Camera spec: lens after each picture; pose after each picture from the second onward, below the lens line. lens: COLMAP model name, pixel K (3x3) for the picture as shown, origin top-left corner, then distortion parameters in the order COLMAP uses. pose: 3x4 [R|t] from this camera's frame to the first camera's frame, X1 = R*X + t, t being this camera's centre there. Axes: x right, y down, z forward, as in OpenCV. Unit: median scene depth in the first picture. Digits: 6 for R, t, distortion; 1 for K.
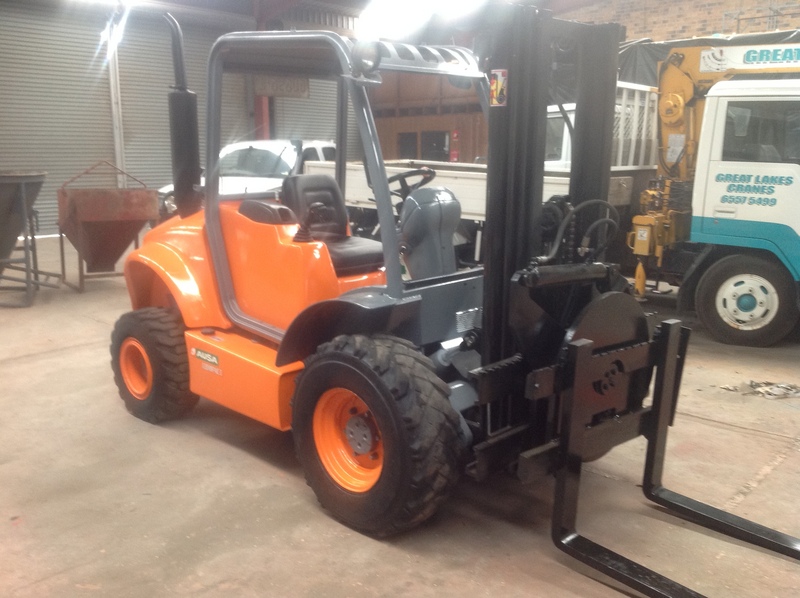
lens RADIAL K [[757.4, 0, 400.0], [0, 757.4, 299.0], [0, 0, 1]] dist [0.121795, -0.272941]
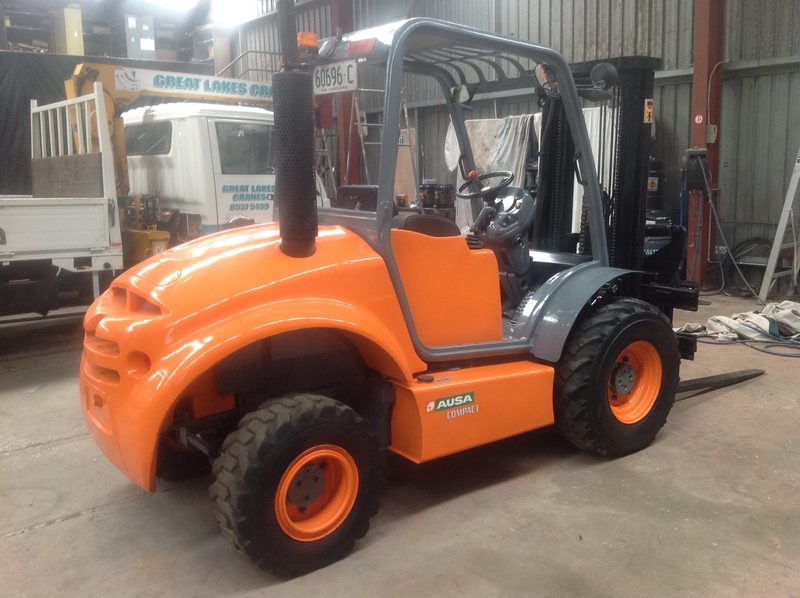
lens RADIAL K [[763.9, 0, 401.1], [0, 763.9, 302.0], [0, 0, 1]] dist [0.106470, -0.249975]
pose [[0.148047, -0.174763, 0.973417, -0.707113], [0.208425, 0.967670, 0.142031, -0.107153], [-0.966768, 0.181857, 0.179686, 0.593522]]
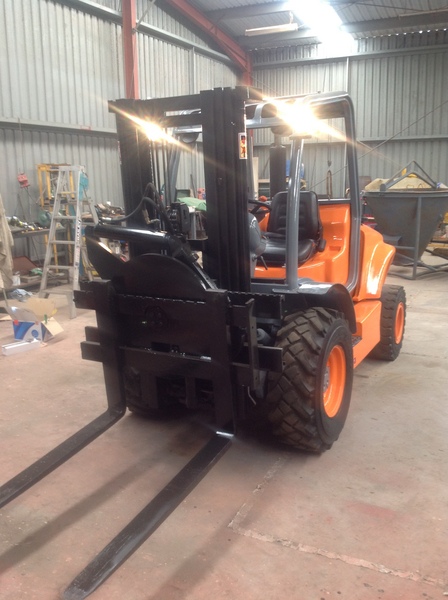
lens RADIAL K [[568.1, 0, 225.6], [0, 568.1, 297.4], [0, 0, 1]] dist [0.121795, -0.272941]
pose [[0.289646, 0.194103, -0.937246, 0.634004], [-0.162313, 0.974999, 0.151761, -0.092422], [0.943271, 0.108170, 0.313910, 0.399276]]
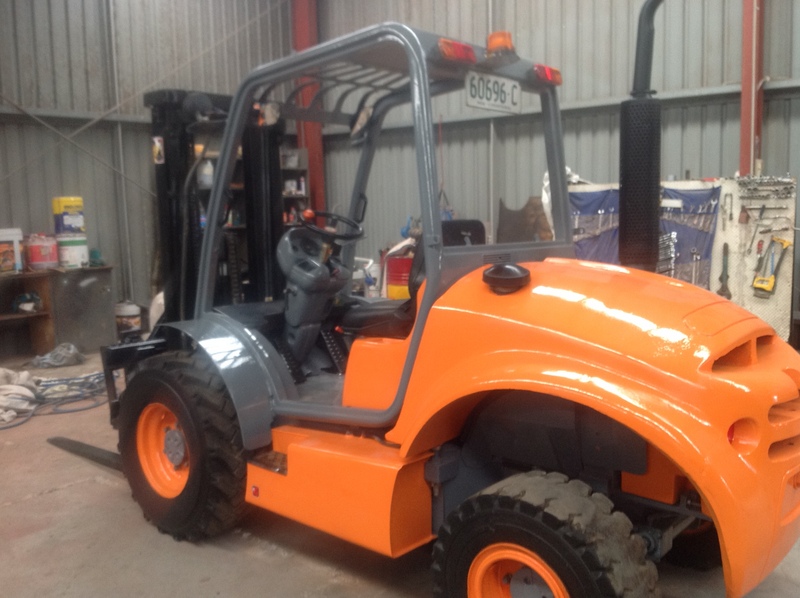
lens RADIAL K [[763.9, 0, 401.1], [0, 763.9, 302.0], [0, 0, 1]] dist [0.106470, -0.249975]
pose [[-0.998653, 0.036848, -0.036541, -0.030505], [0.024187, 0.953481, 0.300482, -0.221926], [0.045914, 0.299193, -0.953087, 1.237344]]
